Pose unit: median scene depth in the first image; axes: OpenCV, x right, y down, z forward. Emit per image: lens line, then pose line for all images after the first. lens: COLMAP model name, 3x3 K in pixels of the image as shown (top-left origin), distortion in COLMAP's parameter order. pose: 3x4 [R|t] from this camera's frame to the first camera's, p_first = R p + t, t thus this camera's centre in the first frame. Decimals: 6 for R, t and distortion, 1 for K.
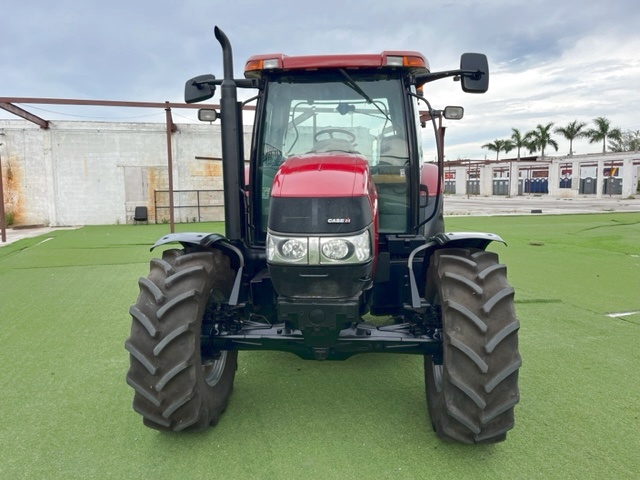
lens RADIAL K [[486.1, 0, 317.4], [0, 486.1, 238.8], [0, 0, 1]] dist [0.065762, -0.095609]
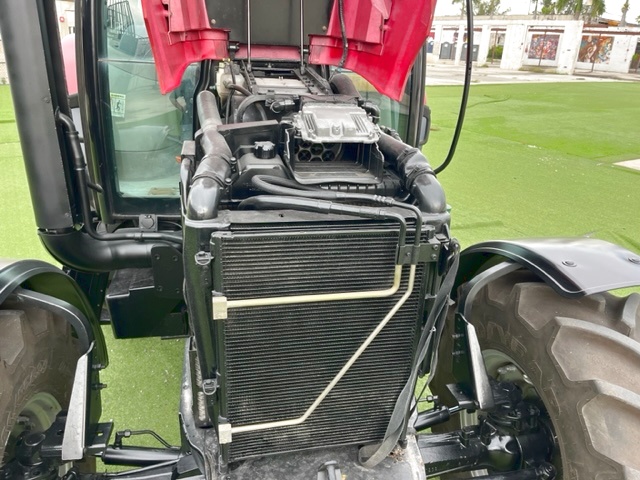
lens RADIAL K [[486.1, 0, 324.1], [0, 486.1, 241.8], [0, 0, 1]] dist [0.065762, -0.095609]
pose [[0.954068, -0.066391, 0.292142, -0.058259], [-0.019923, 0.958918, 0.282984, -0.105155], [-0.298928, -0.275806, 0.913550, 0.427101]]
